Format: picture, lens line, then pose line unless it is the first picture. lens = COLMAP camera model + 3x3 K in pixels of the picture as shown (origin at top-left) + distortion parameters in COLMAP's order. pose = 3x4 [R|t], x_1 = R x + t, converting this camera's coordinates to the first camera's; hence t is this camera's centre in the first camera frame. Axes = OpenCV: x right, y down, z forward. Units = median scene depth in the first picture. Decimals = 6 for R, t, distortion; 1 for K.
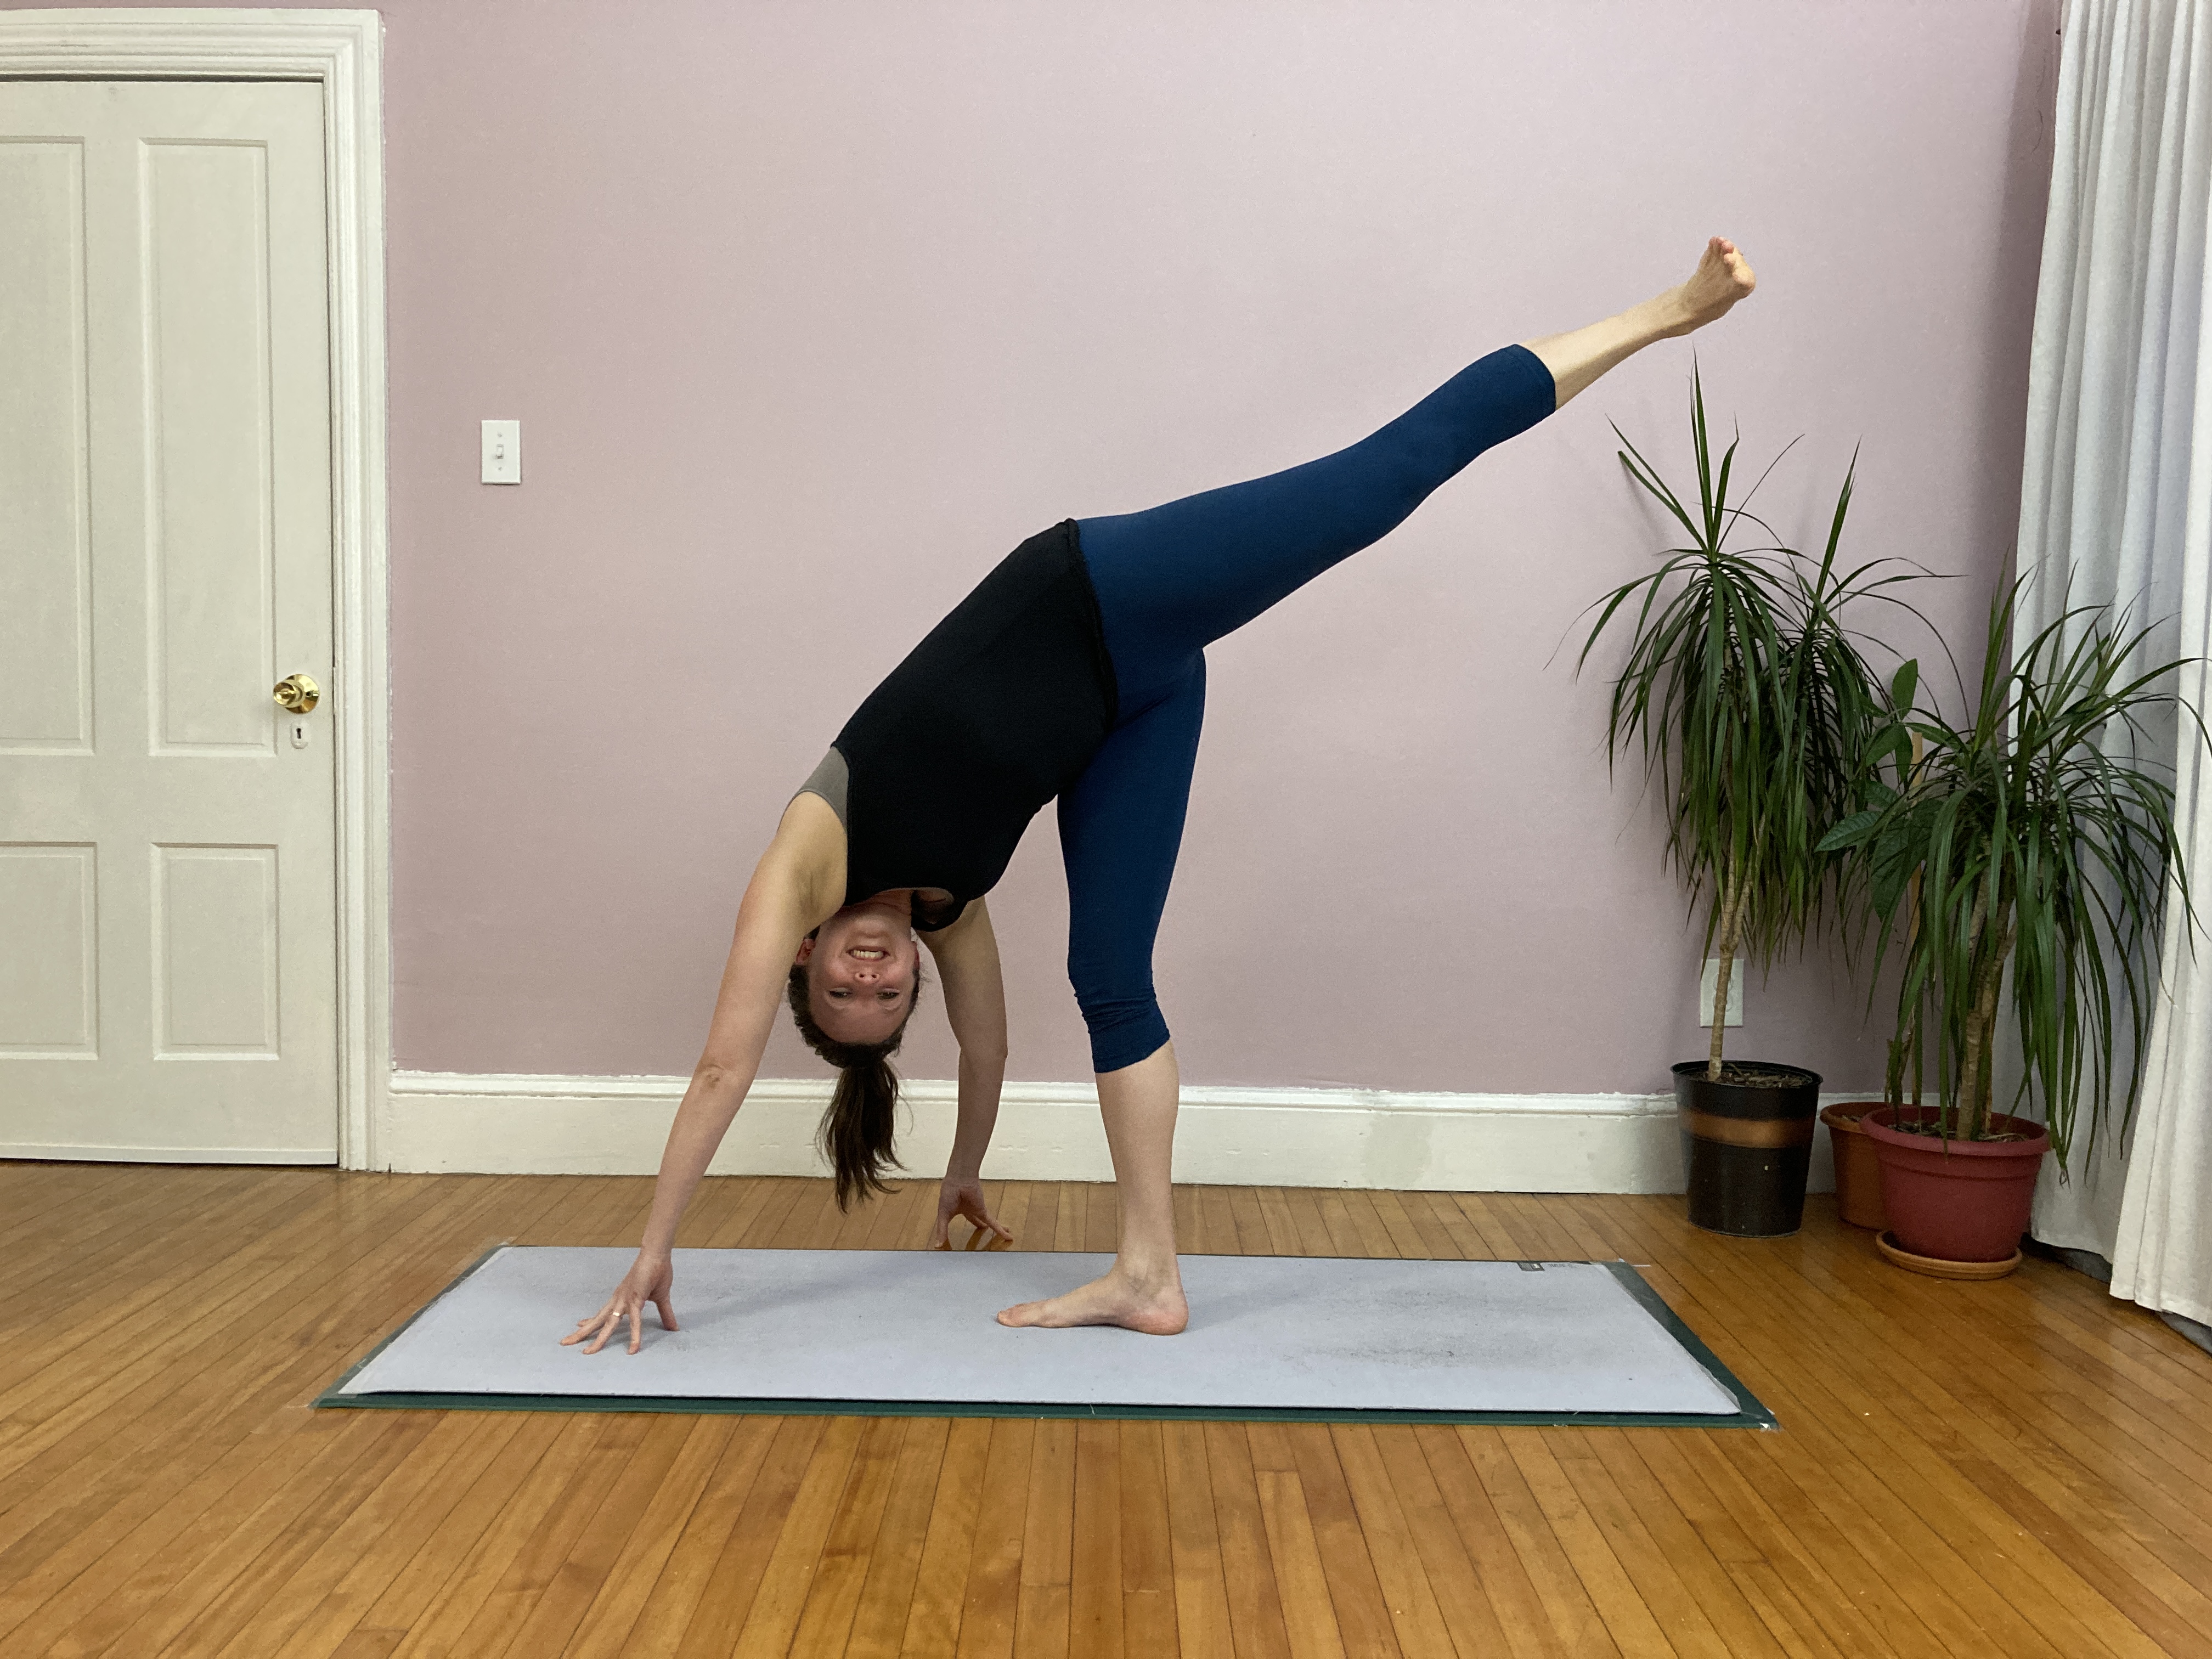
lens RADIAL K [[1807.6, 0, 1093.3], [0, 1807.6, 825.3], [0, 0, 1]] dist [0.014636, 0.008470]
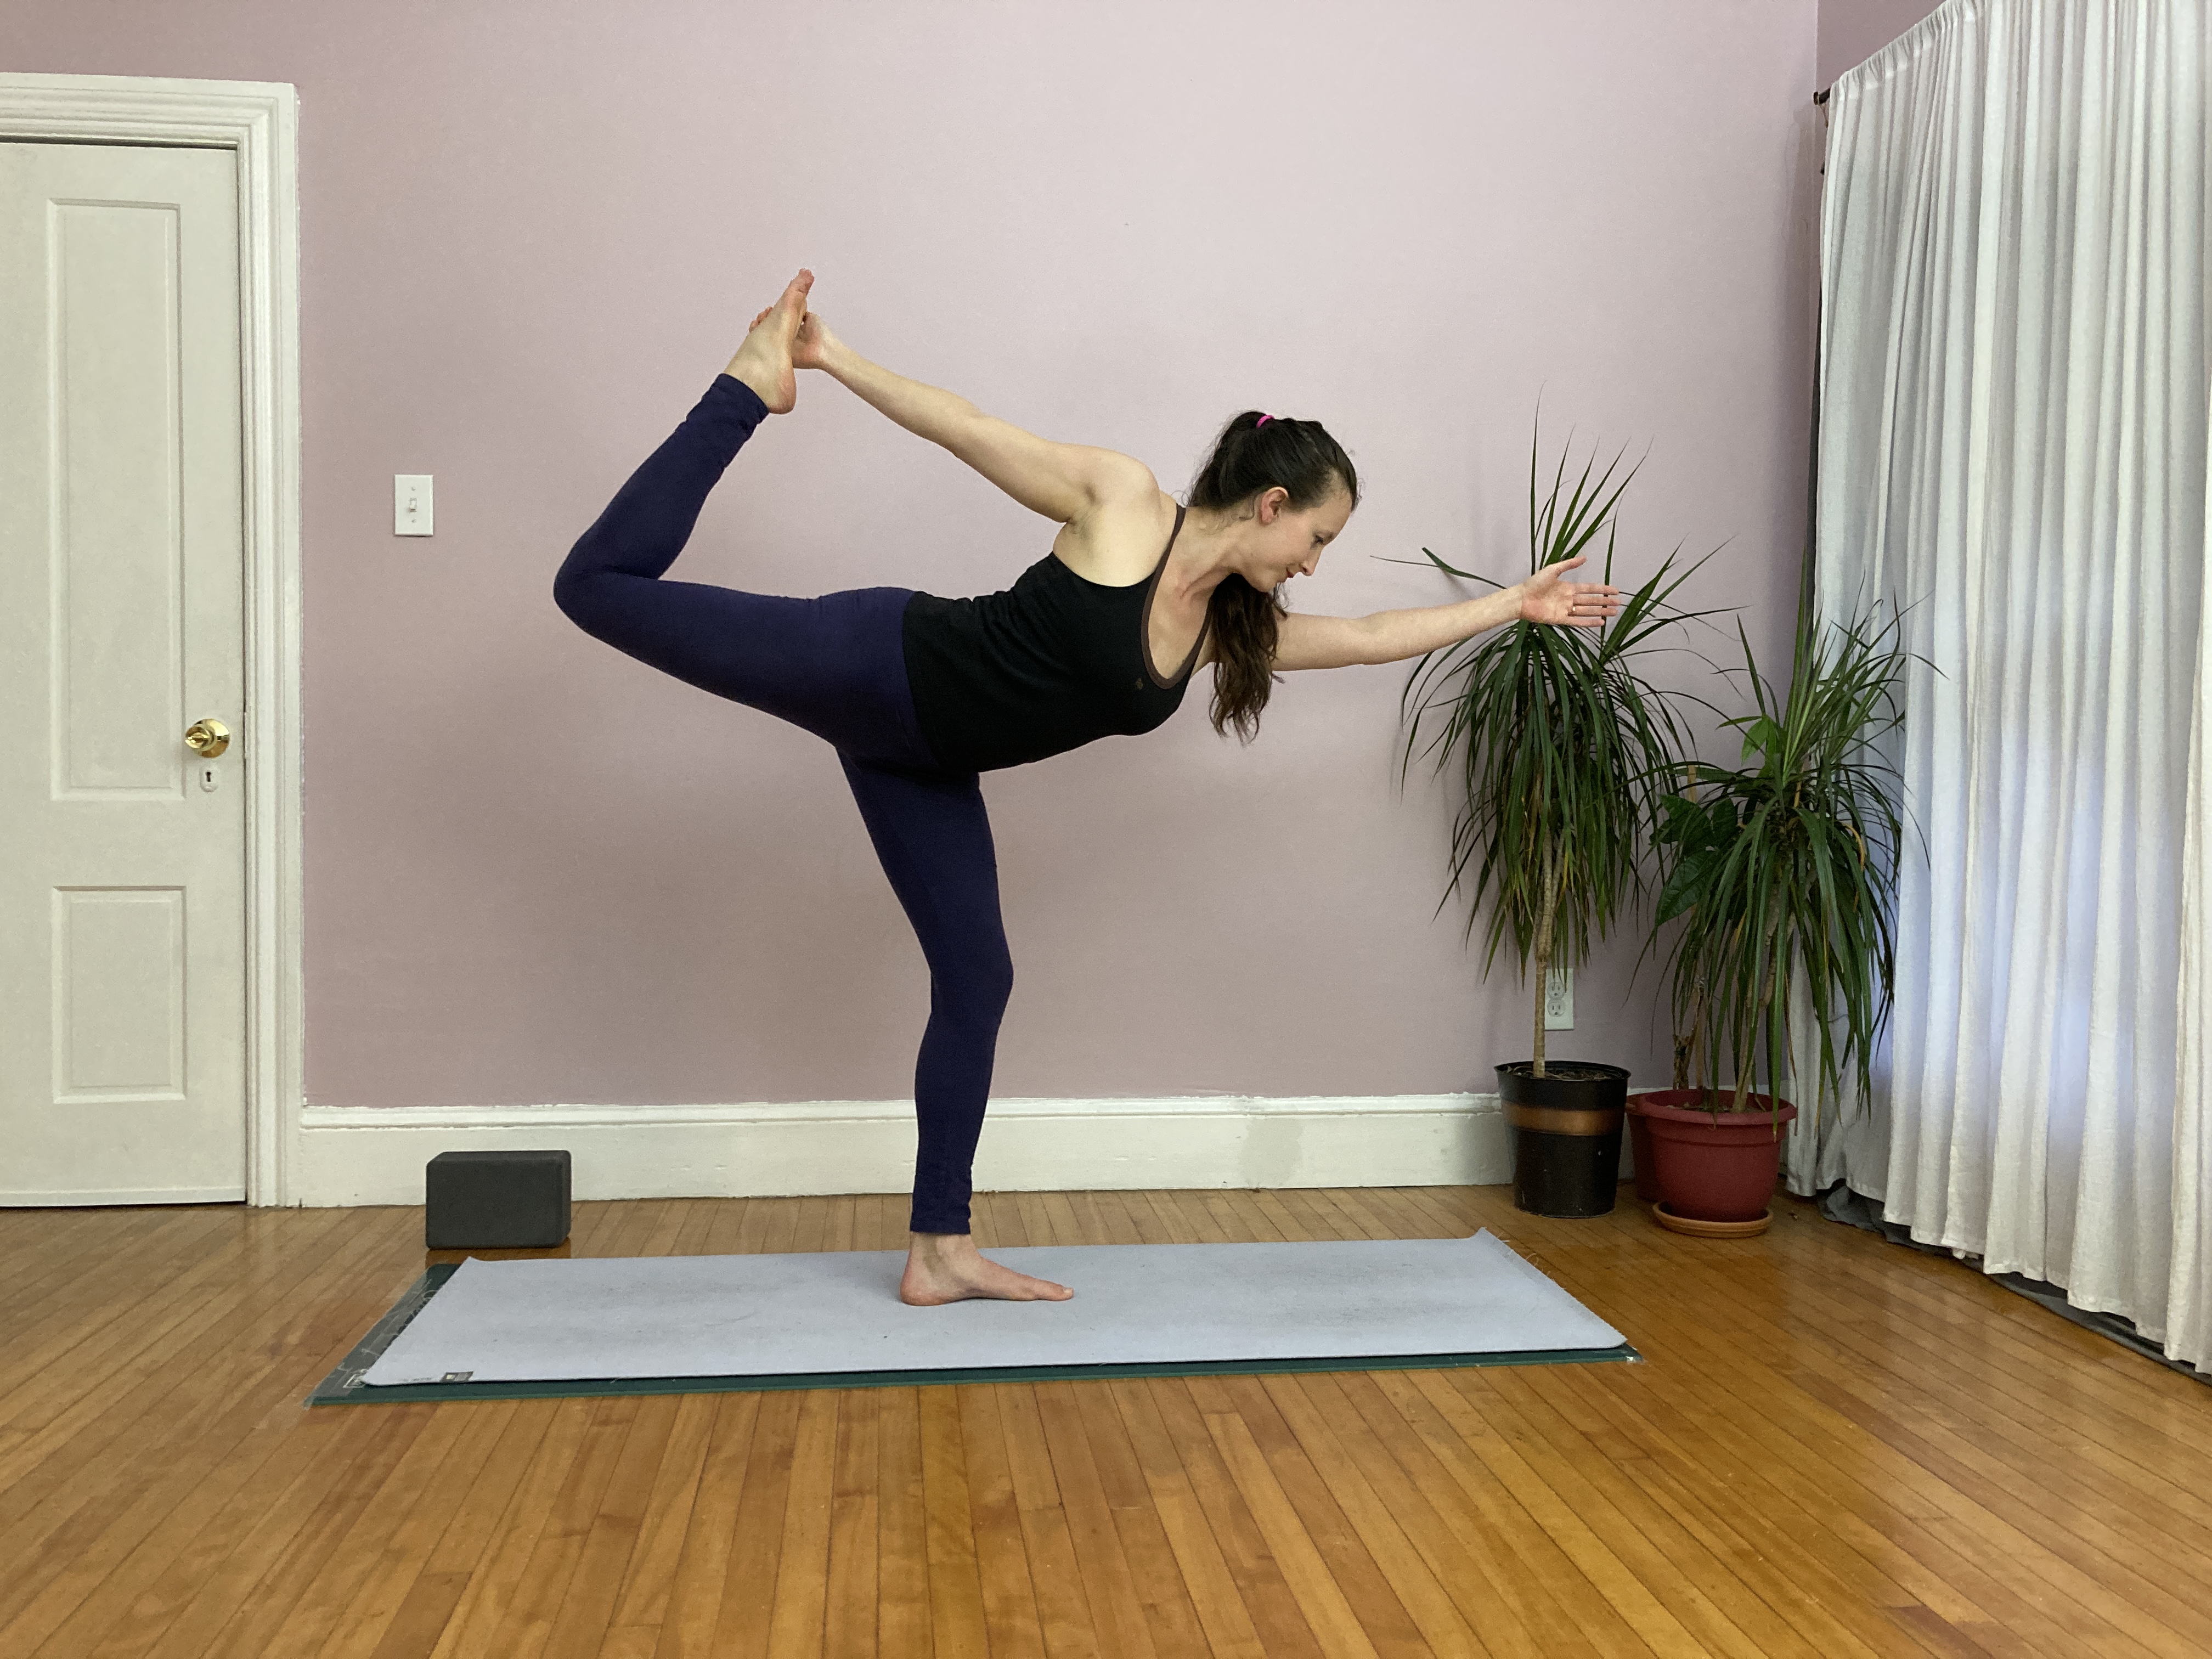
lens RADIAL K [[1815.6, 0, 1087.5], [0, 1815.6, 818.9], [0, 0, 1]] dist [0.011686, 0.007749]
pose [[0.992948, -0.011651, 0.117973, -0.106815], [0.016073, 0.999201, -0.036599, 0.029002], [-0.117452, 0.038237, 0.992342, -0.117621]]
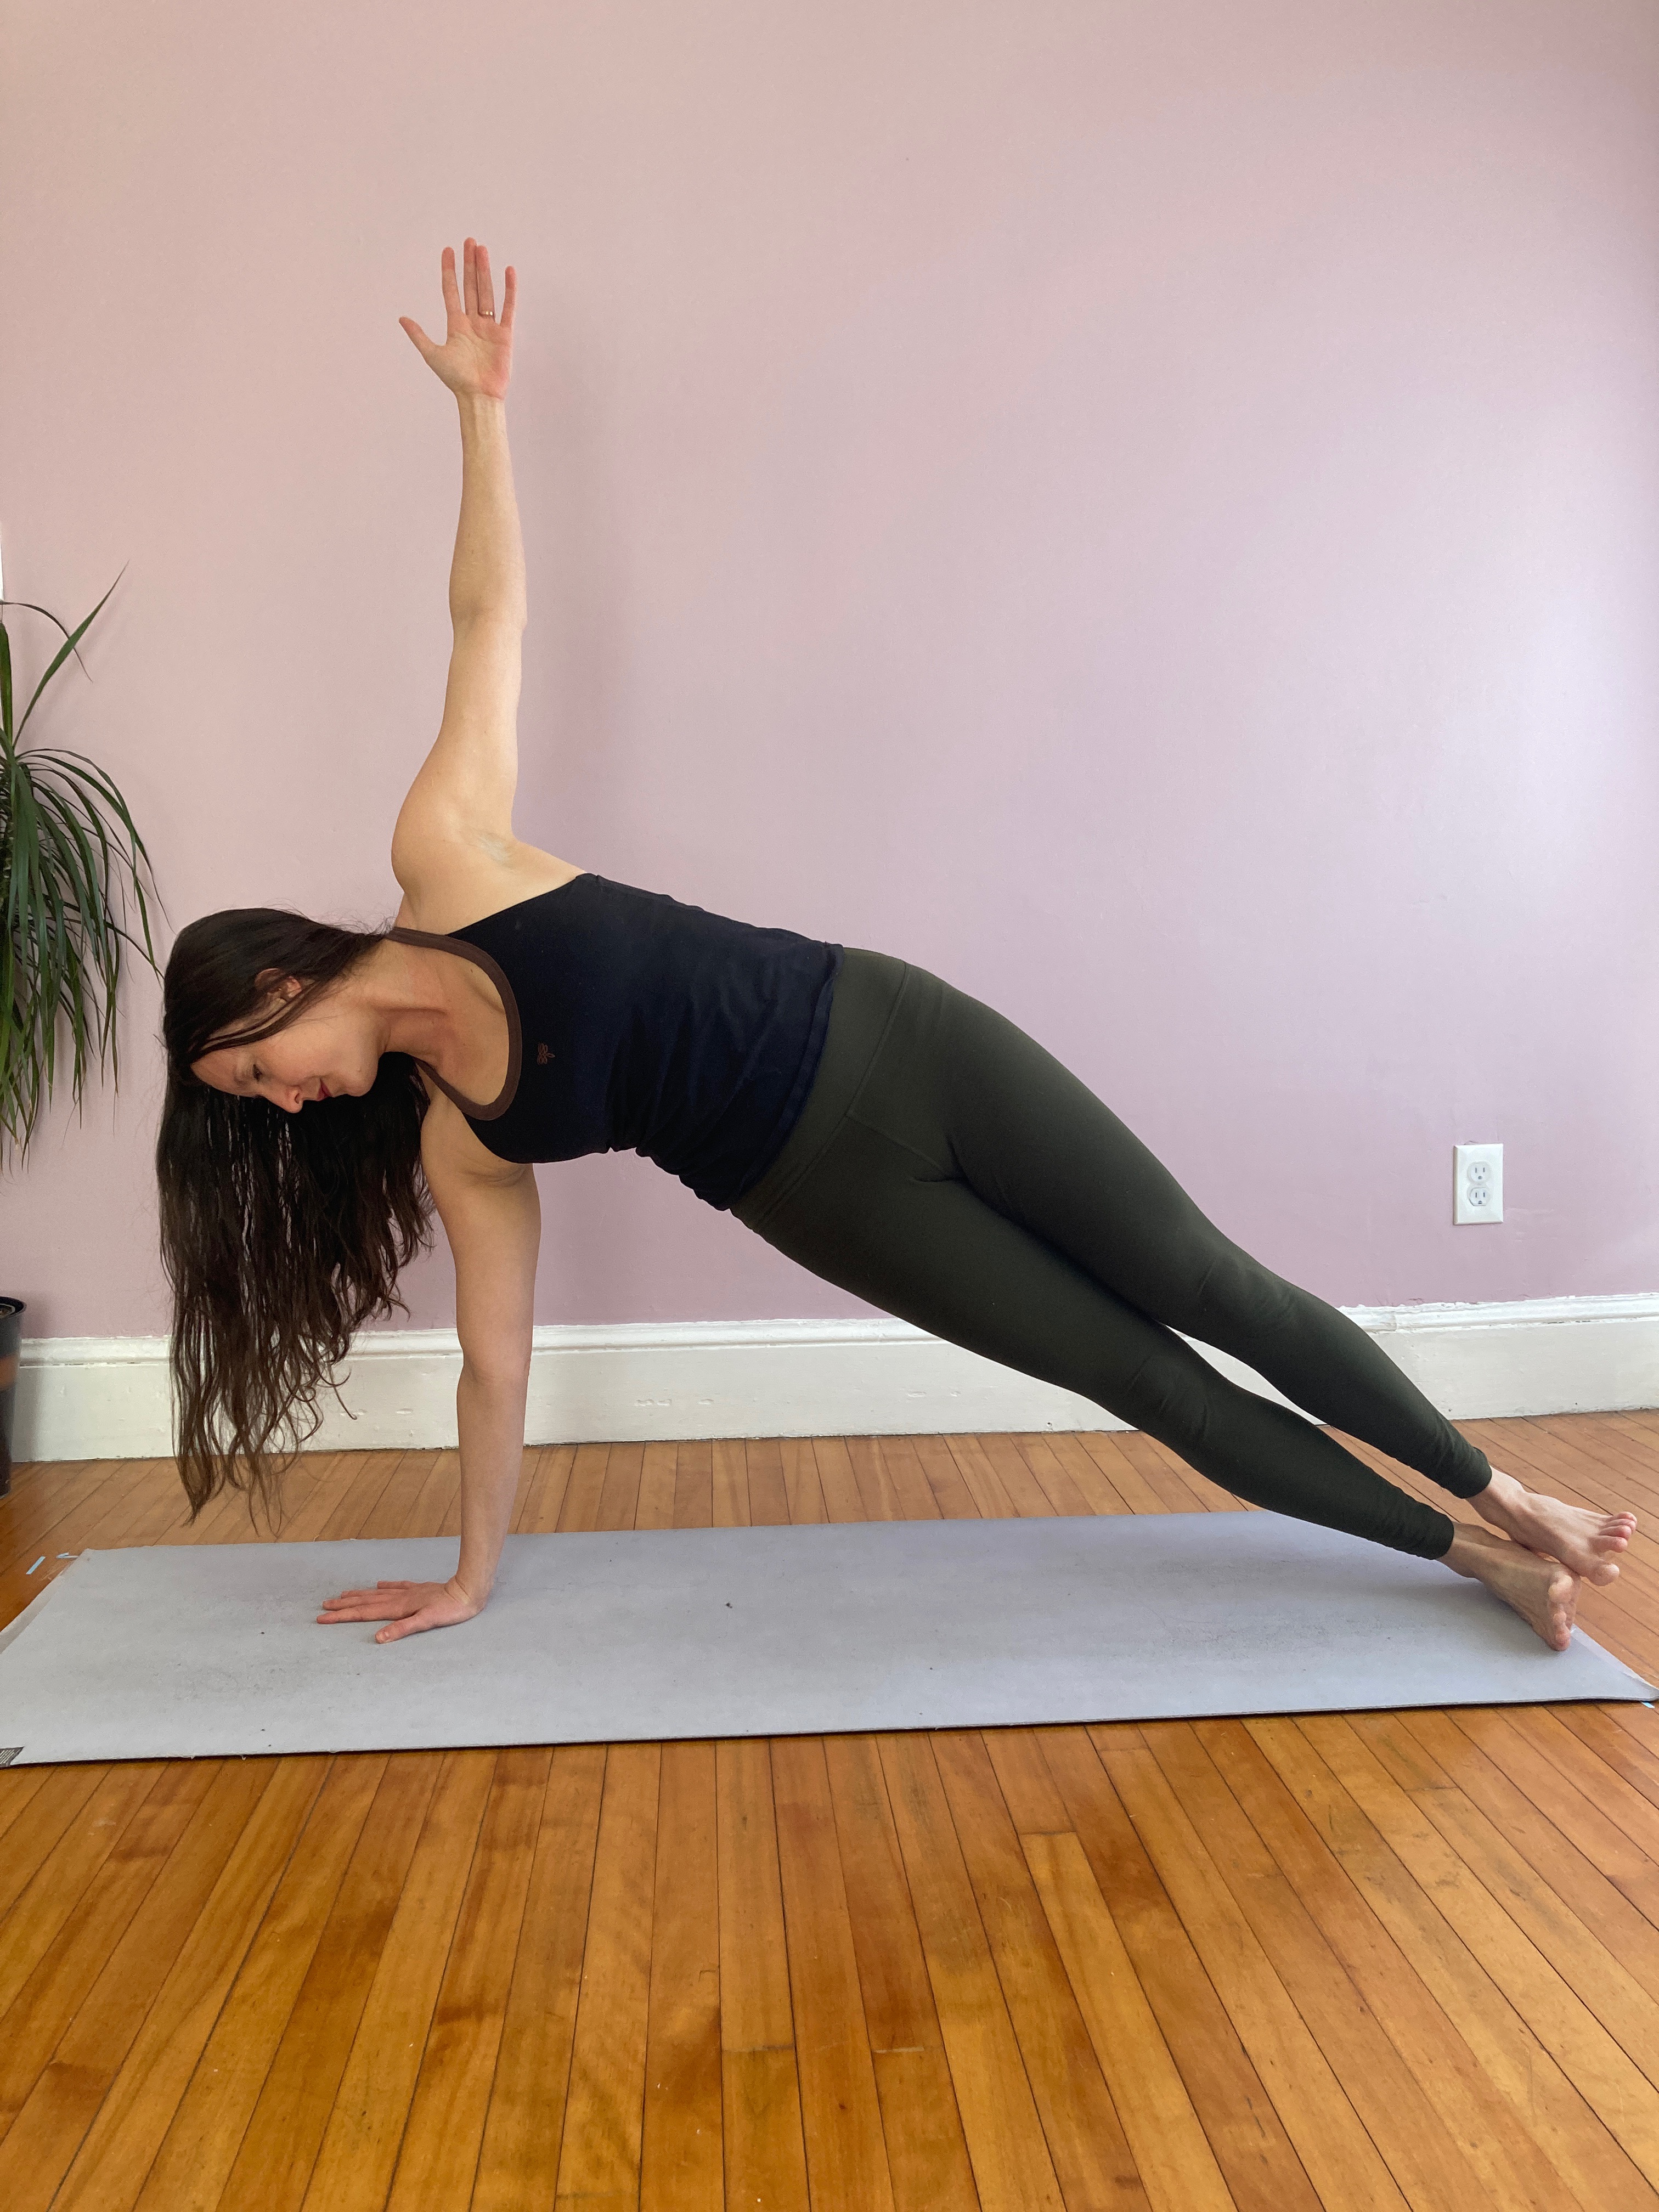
lens RADIAL K [[1819.8, 0, 826.0], [0, 1819.8, 1098.1], [0, 0, 1]] dist [0.009099, 0.017155]
pose [[0.996785, -0.032889, 0.073068, -0.034064], [0.031001, 0.999159, 0.026834, 0.030391], [-0.073889, -0.024482, 0.996966, 0.261651]]
